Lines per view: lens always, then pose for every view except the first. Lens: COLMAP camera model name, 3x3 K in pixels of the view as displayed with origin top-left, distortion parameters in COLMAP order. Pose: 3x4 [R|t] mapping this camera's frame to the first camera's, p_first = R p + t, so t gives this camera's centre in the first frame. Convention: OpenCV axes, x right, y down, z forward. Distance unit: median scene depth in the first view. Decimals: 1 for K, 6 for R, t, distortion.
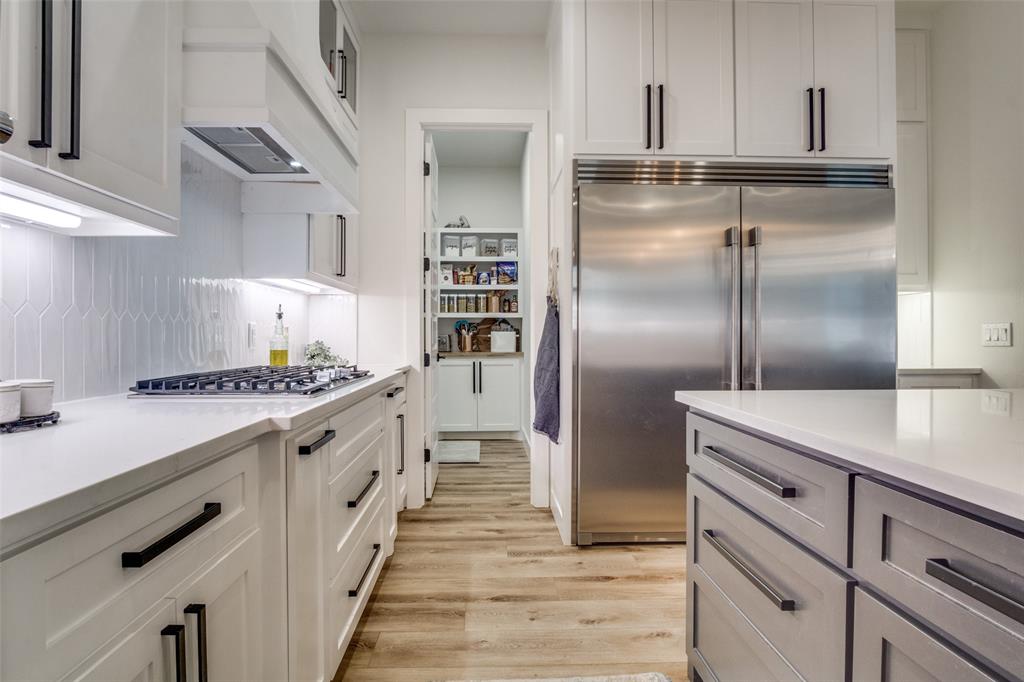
lens RADIAL K [[554.3, 0, 499.9], [0, 554.3, 338.0], [0, 0, 1]] dist [-0.027865, 0.000546]
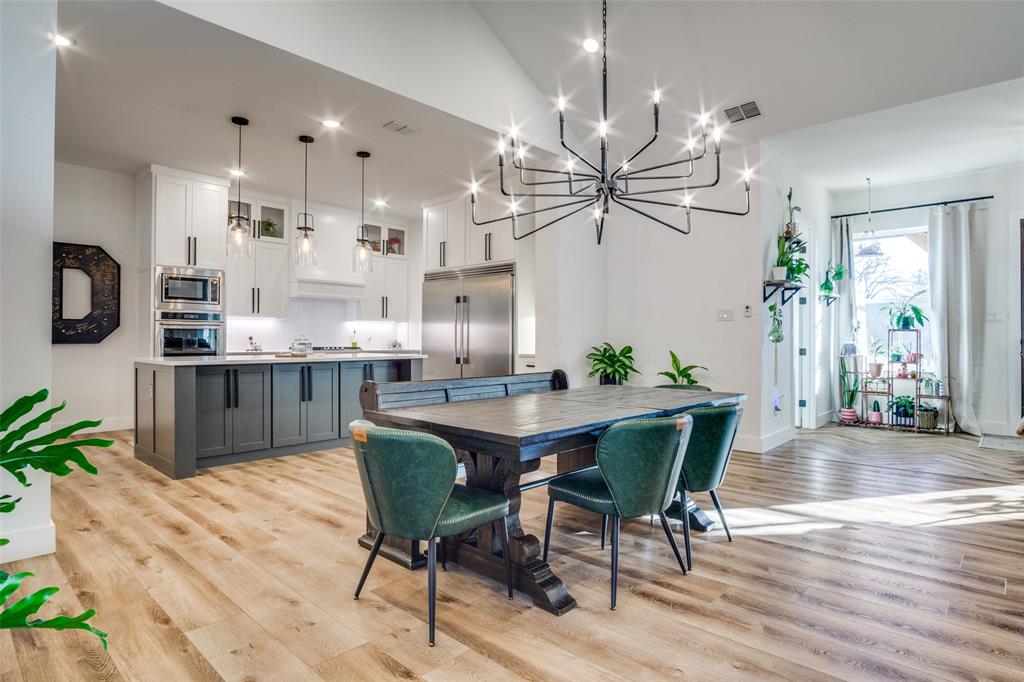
lens RADIAL K [[551.3, 0, 506.6], [0, 551.3, 334.0], [0, 0, 1]] dist [-0.027221, 0.000844]
pose [[0.707925, -0.003798, -0.706277, 2.328572], [-0.006074, 0.999916, -0.011466, 0.004151], [0.706261, 0.012407, 0.707843, -0.630434]]
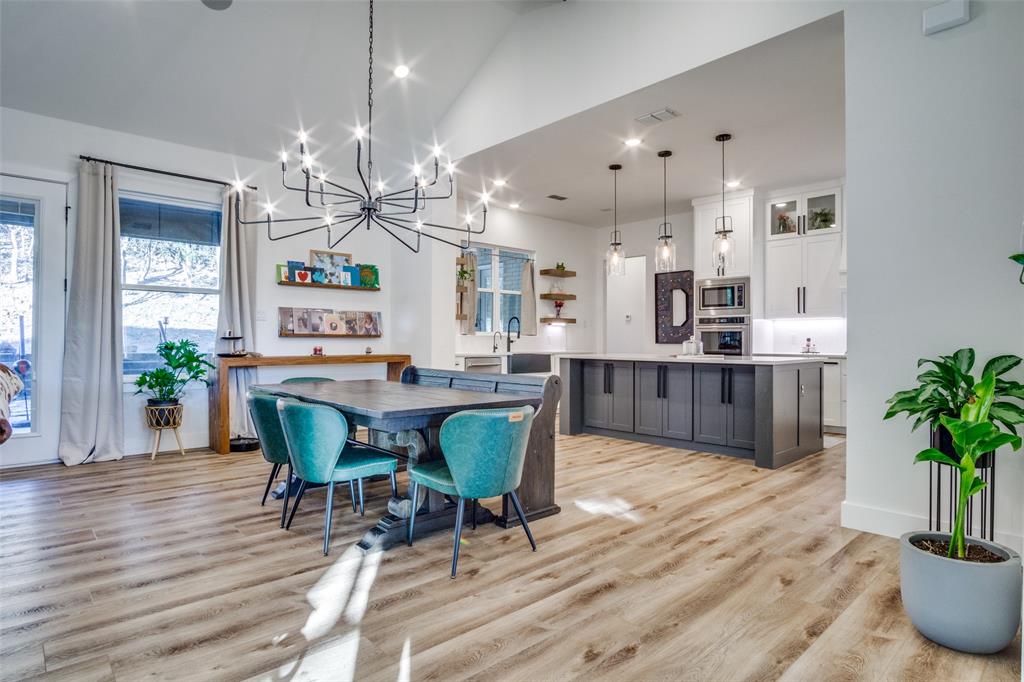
lens RADIAL K [[554.3, 0, 499.9], [0, 554.3, 338.0], [0, 0, 1]] dist [-0.027865, 0.000546]
pose [[-0.761147, -0.002535, -0.648575, 2.292491], [-0.004676, 0.999988, 0.001579, -0.003998], [0.648563, 0.004235, -0.761149, 1.312626]]
